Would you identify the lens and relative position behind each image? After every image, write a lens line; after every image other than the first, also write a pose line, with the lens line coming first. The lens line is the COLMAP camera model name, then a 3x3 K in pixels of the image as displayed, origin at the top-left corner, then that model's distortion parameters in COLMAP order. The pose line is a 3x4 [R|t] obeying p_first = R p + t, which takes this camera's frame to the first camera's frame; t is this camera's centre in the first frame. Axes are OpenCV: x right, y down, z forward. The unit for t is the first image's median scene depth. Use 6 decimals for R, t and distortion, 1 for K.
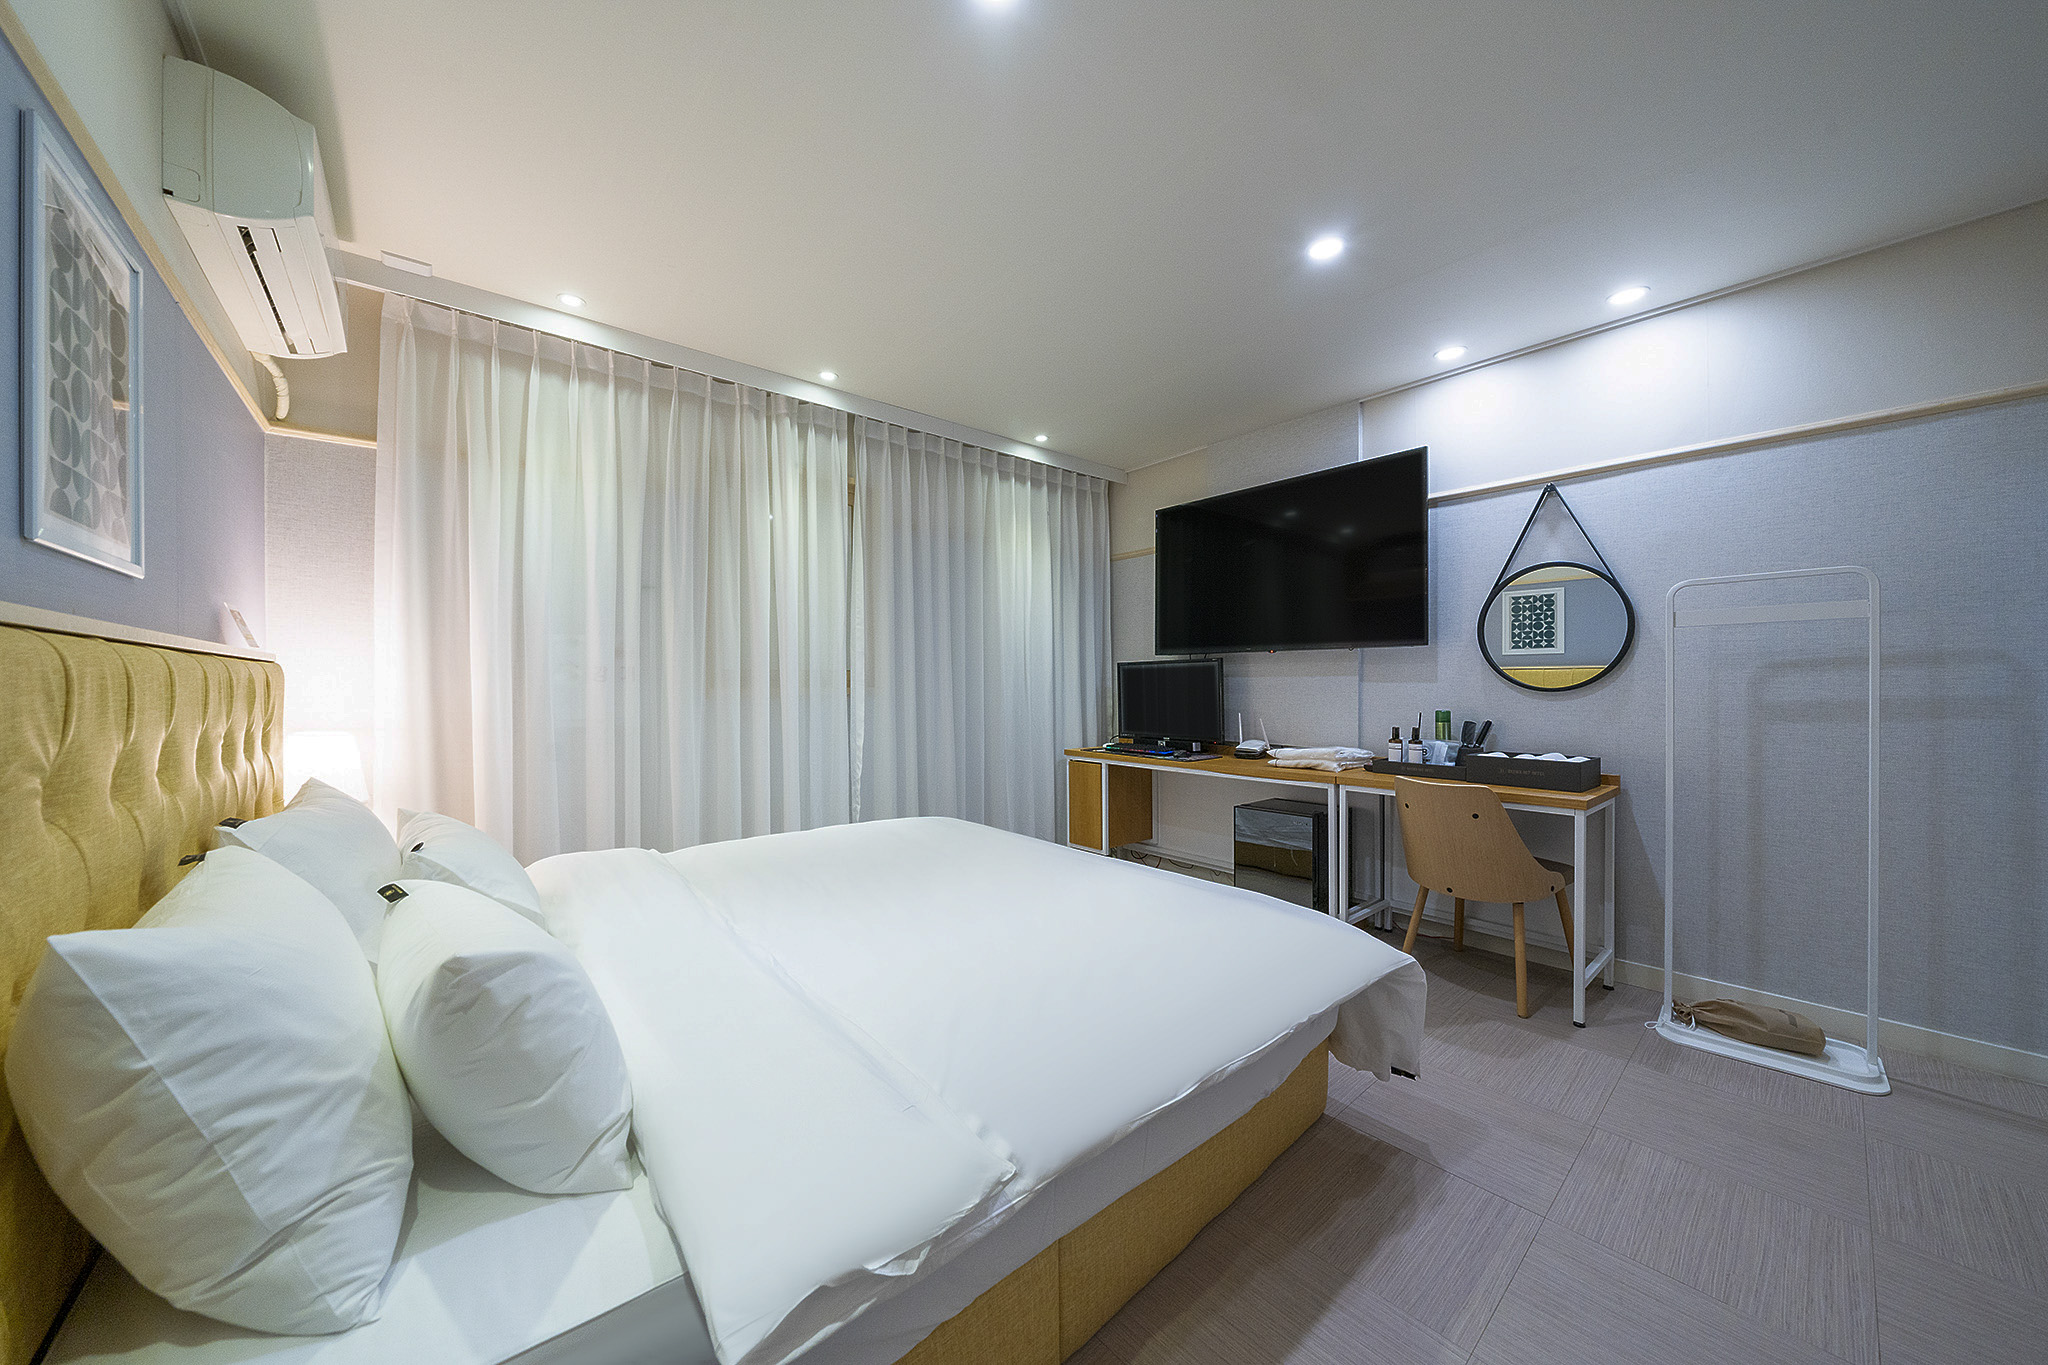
lens RADIAL K [[696.9, 0, 1013.8], [0, 696.9, 688.7], [0, 0, 1]] dist [-0.005624, 0.000152]
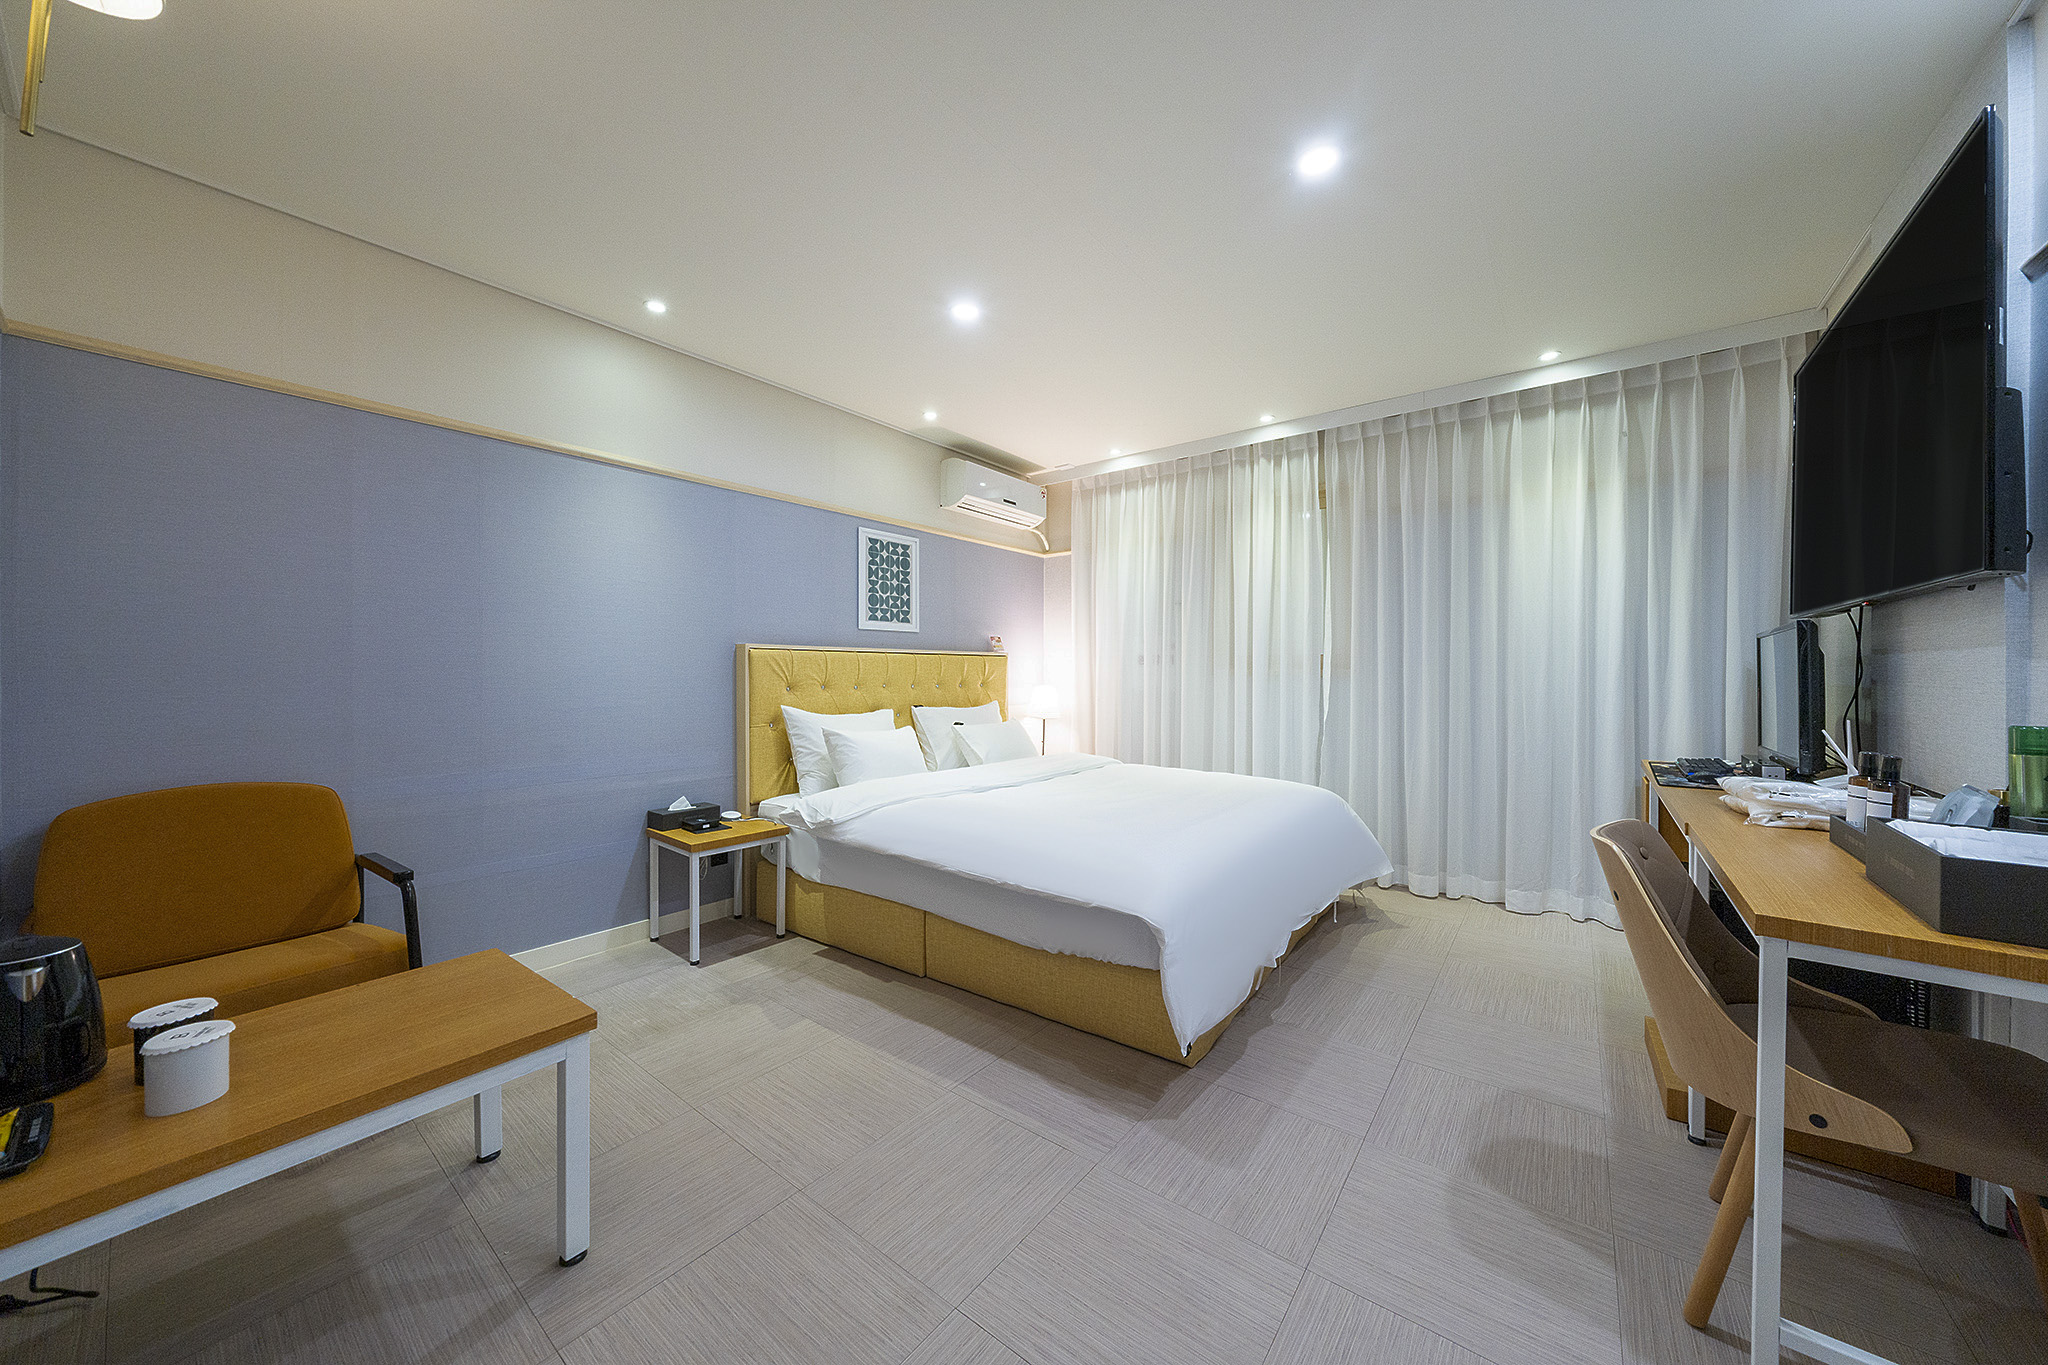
lens RADIAL K [[696.9, 0, 1036.2], [0, 696.9, 676.7], [0, 0, 1]] dist [-0.005624, 0.000152]
pose [[0.216986, 0.011858, -0.976103, 0.833845], [-0.014409, 0.999856, 0.008943, 0.008263], [0.976068, 0.012124, 0.217126, 0.318525]]
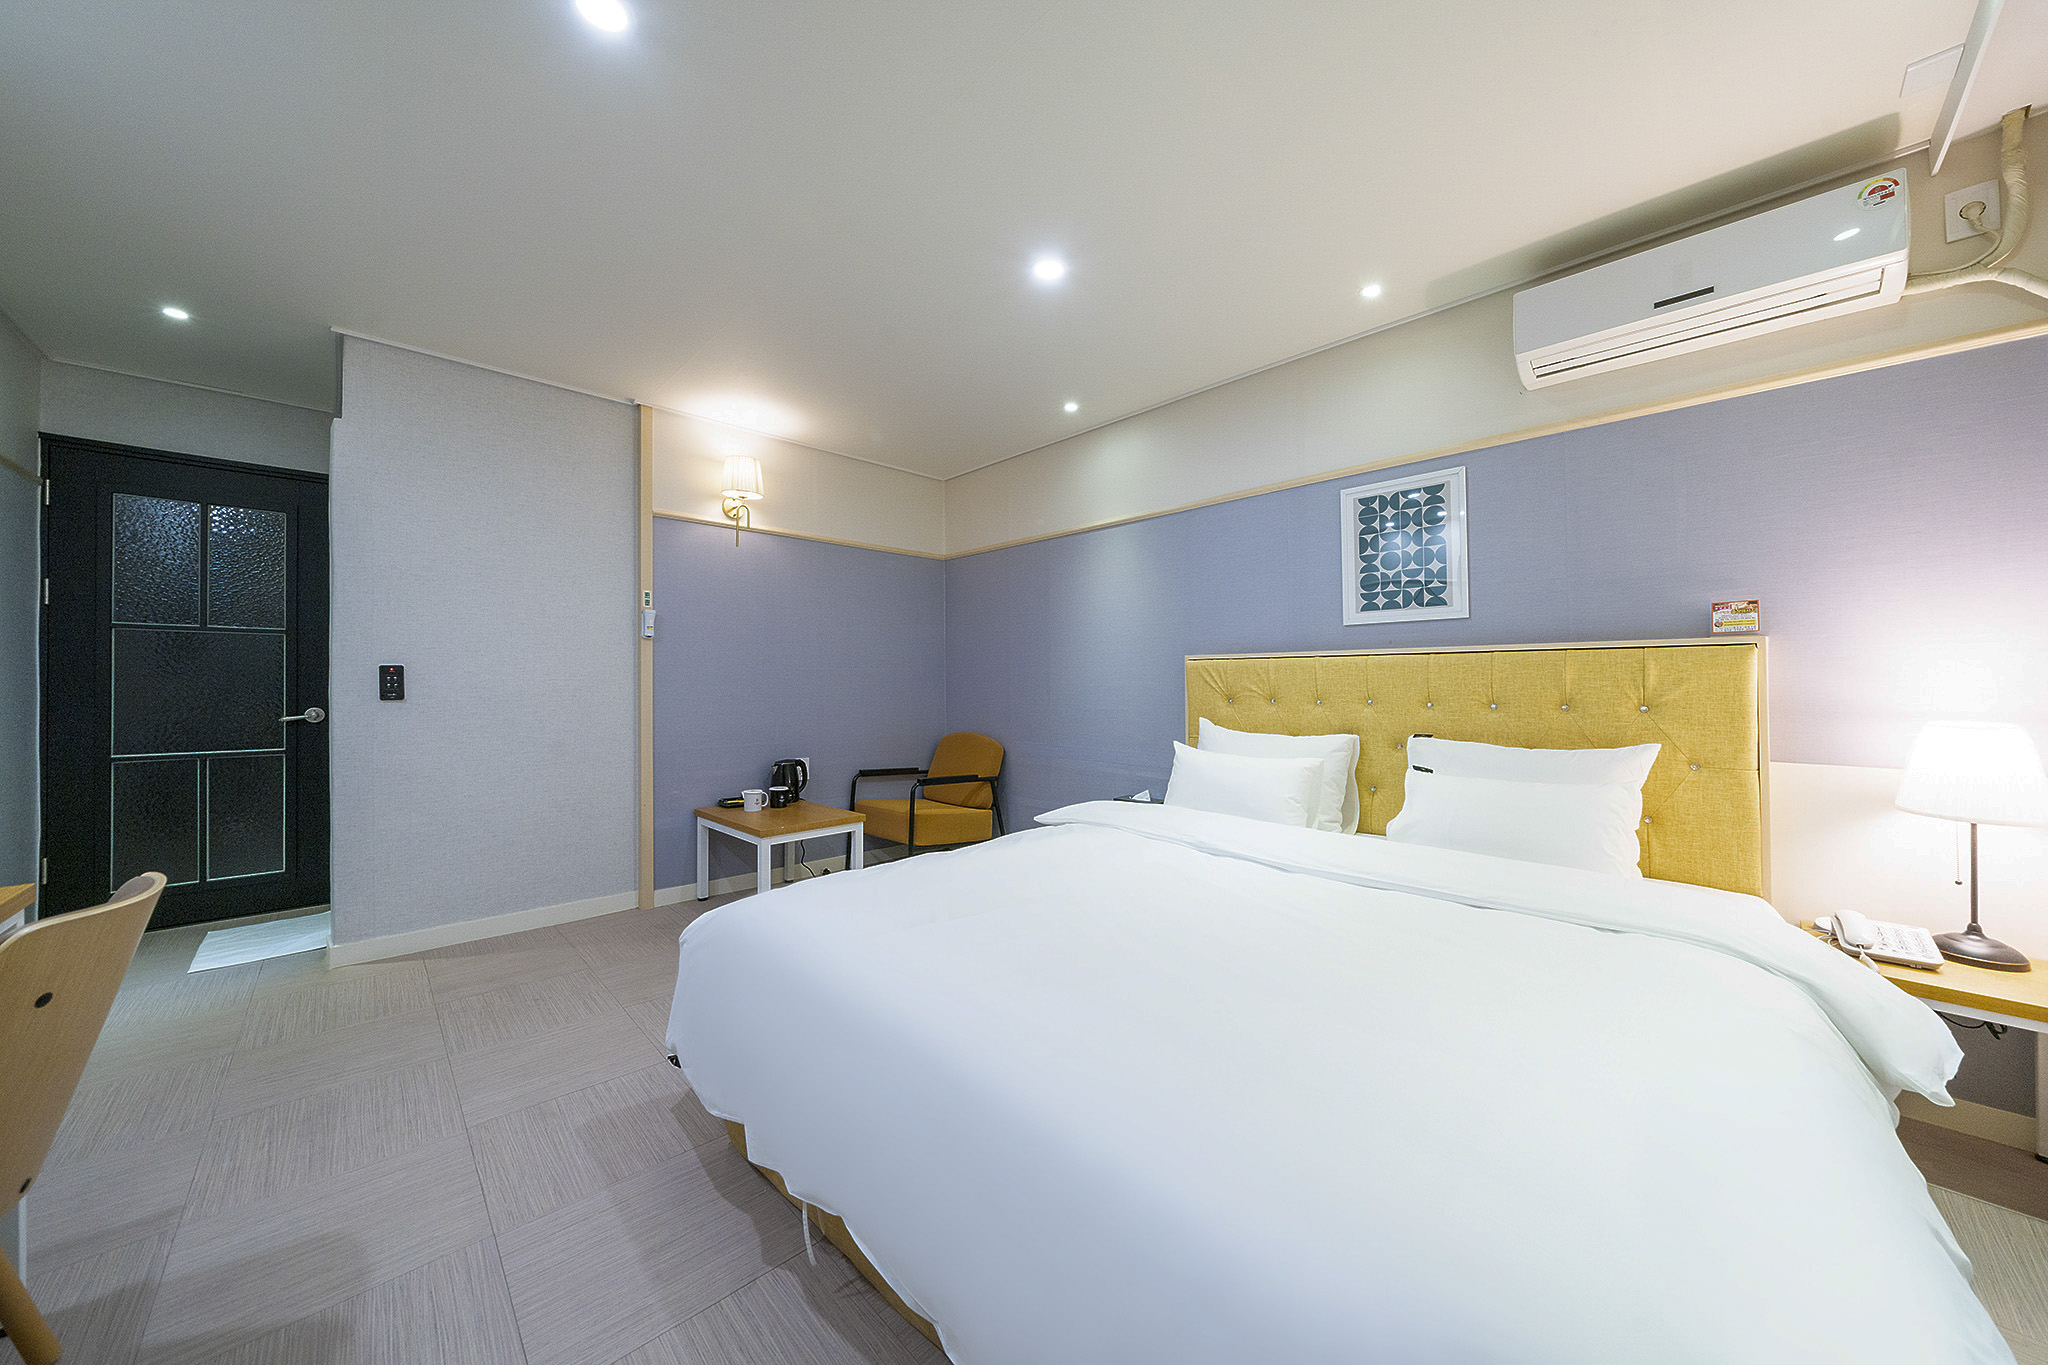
lens RADIAL K [[696.9, 0, 1031.1], [0, 696.9, 677.4], [0, 0, 1]] dist [-0.005624, 0.000152]
pose [[-0.997106, 0.004323, -0.075905, 0.074553], [0.004327, 0.999991, 0.000118, 0.006605], [0.075904, -0.000211, -0.997115, 1.139300]]
